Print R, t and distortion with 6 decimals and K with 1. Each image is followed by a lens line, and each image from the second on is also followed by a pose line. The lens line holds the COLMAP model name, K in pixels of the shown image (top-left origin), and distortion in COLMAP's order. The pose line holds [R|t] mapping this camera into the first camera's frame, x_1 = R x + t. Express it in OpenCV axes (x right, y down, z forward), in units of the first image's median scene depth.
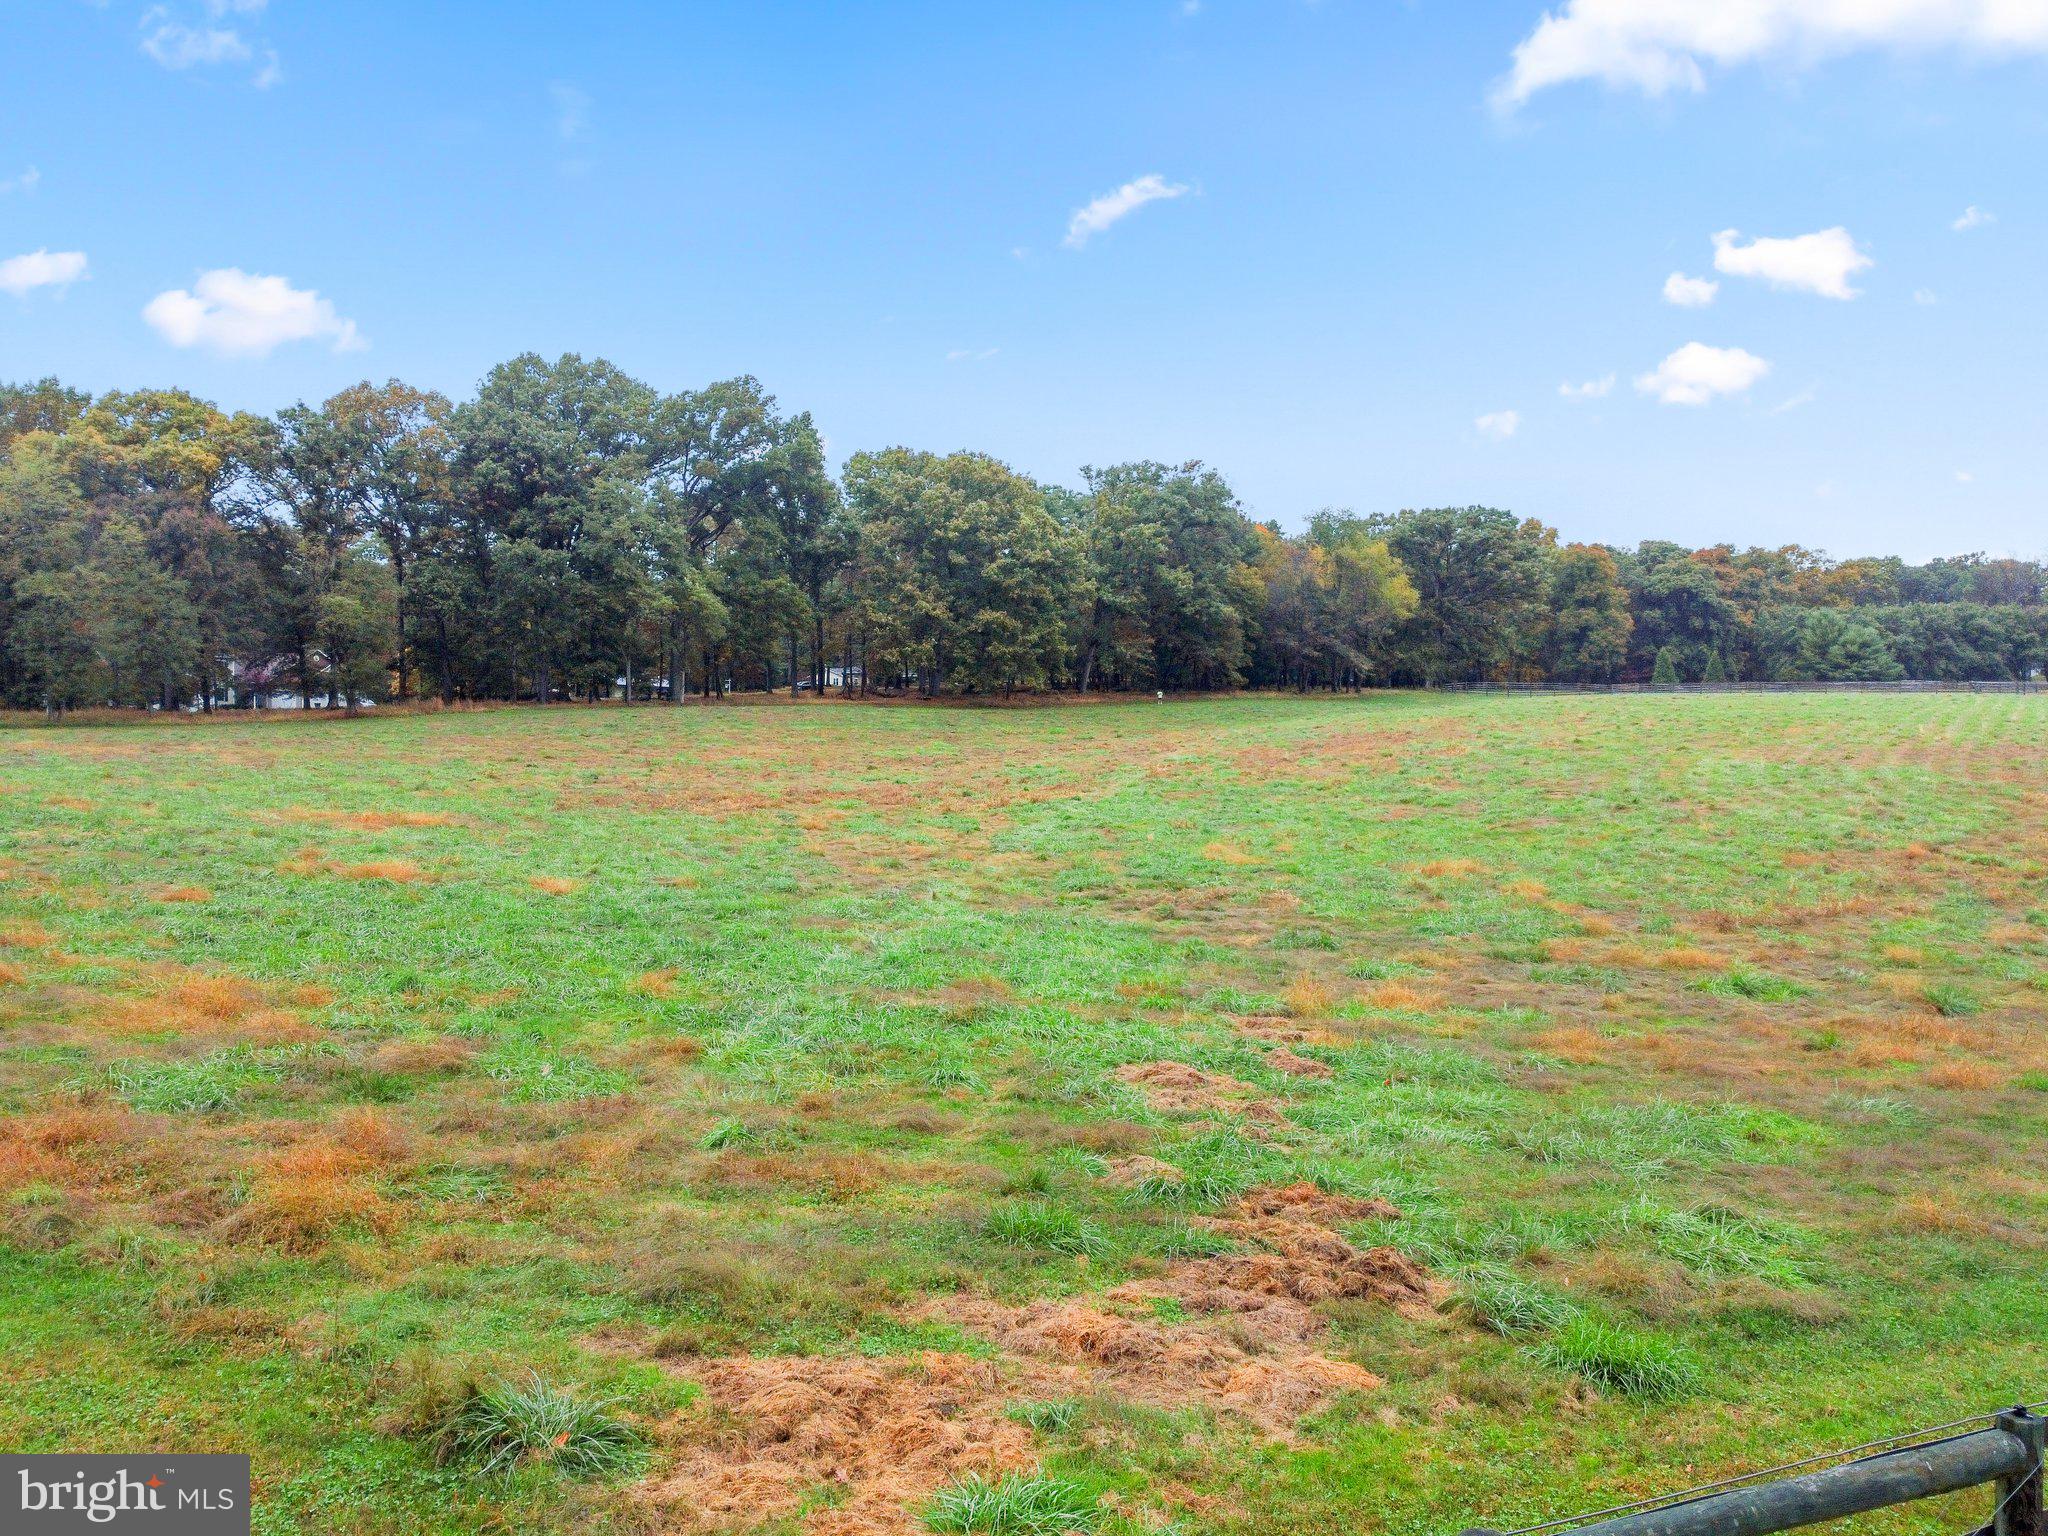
lens RADIAL K [[1554.7, 0, 1025.0], [0, 1554.7, 788.4], [0, 0, 1]] dist [-0.001826, -0.006197]
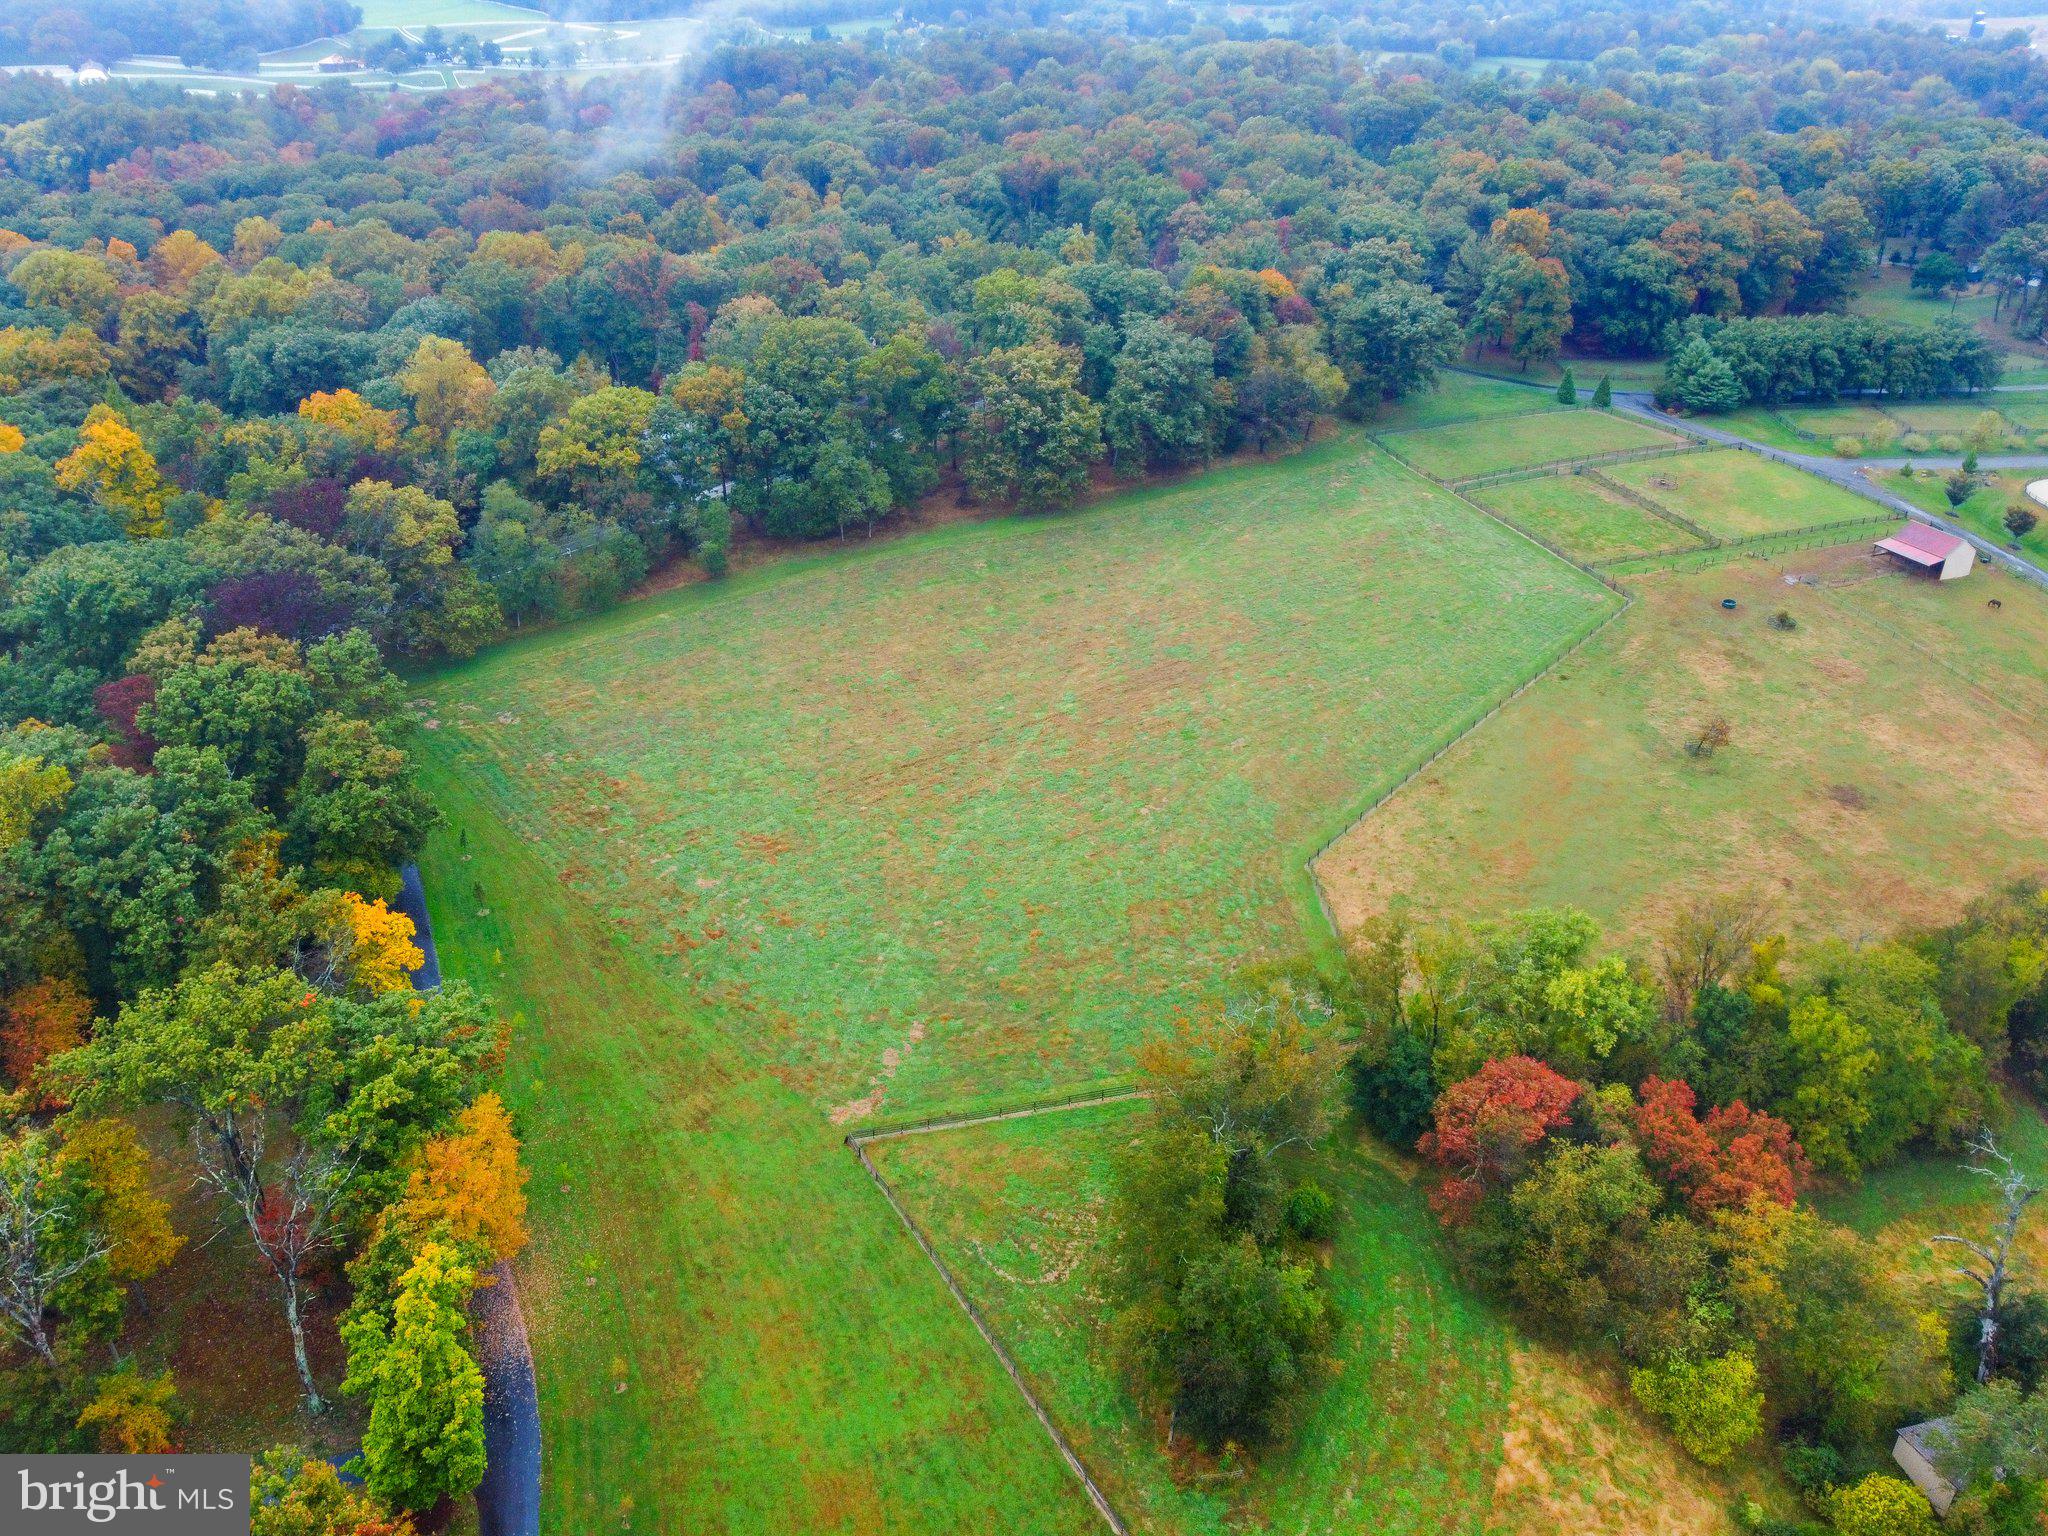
lens RADIAL K [[1554.7, 0, 1040.4], [0, 1554.7, 769.2], [0, 0, 1]] dist [-0.001826, -0.006197]
pose [[0.988534, 0.087713, -0.122911, 0.143005], [-0.018985, 0.879725, 0.475103, -0.417332], [0.149800, -0.467322, 0.871304, -0.441644]]
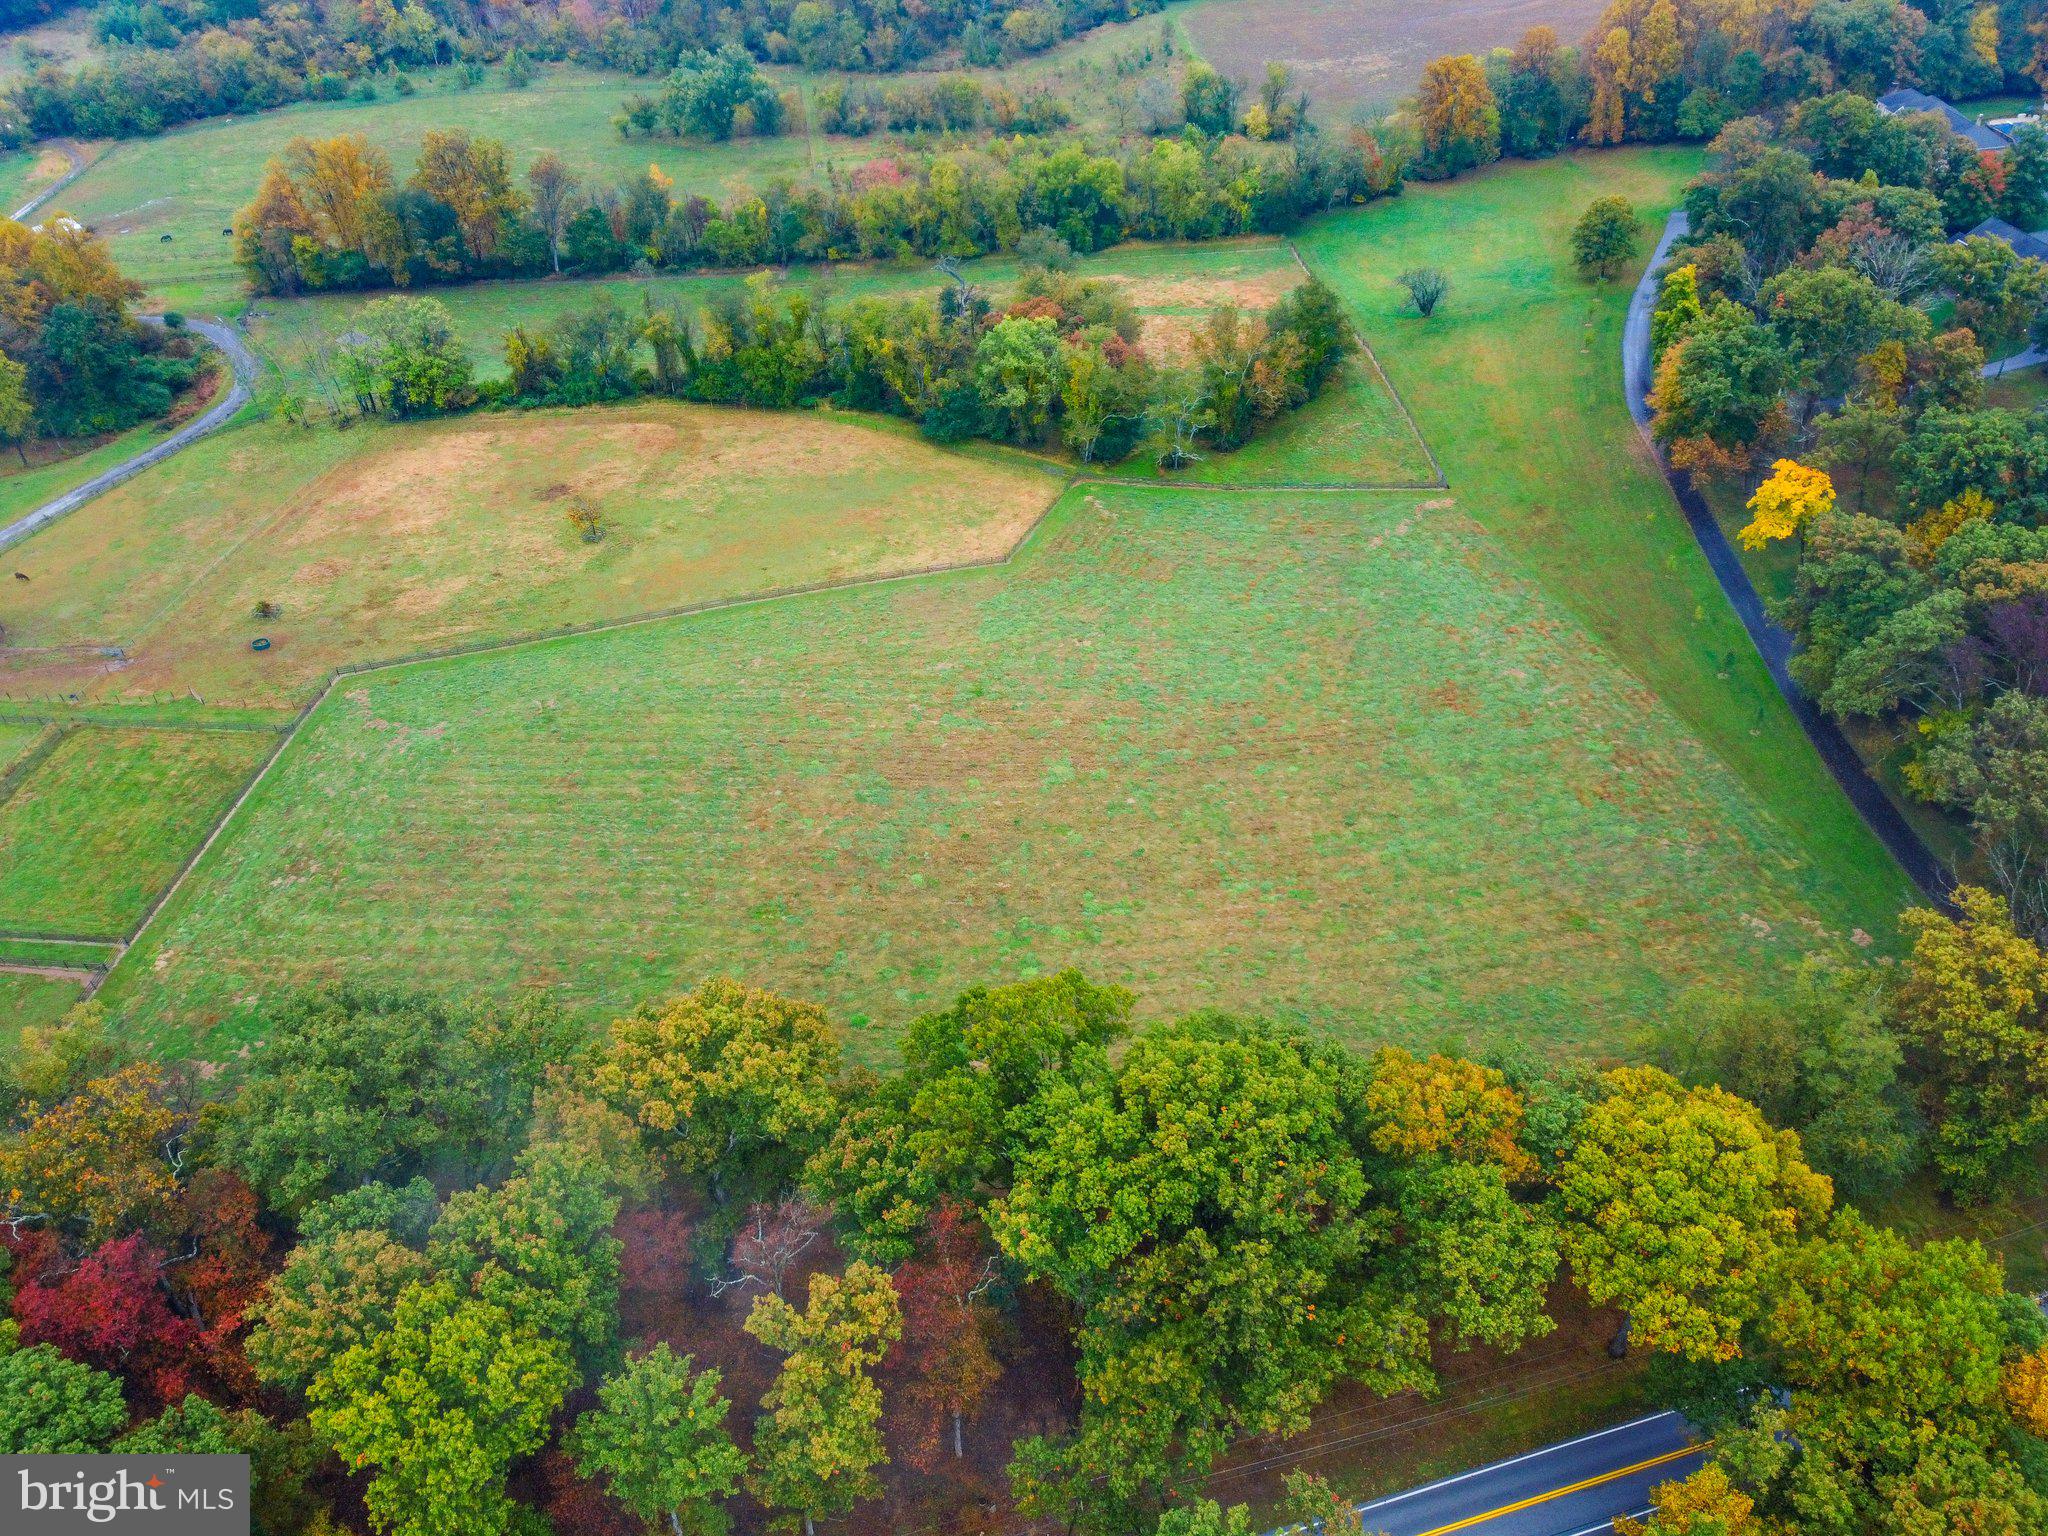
lens RADIAL K [[1554.7, 0, 1032.0], [0, 1554.7, 773.9], [0, 0, 1]] dist [-0.001826, -0.006197]
pose [[-0.805670, -0.359080, 0.471123, -0.316511], [0.054521, 0.747000, 0.662584, -0.526056], [-0.589850, 0.559511, -0.582258, 0.856566]]
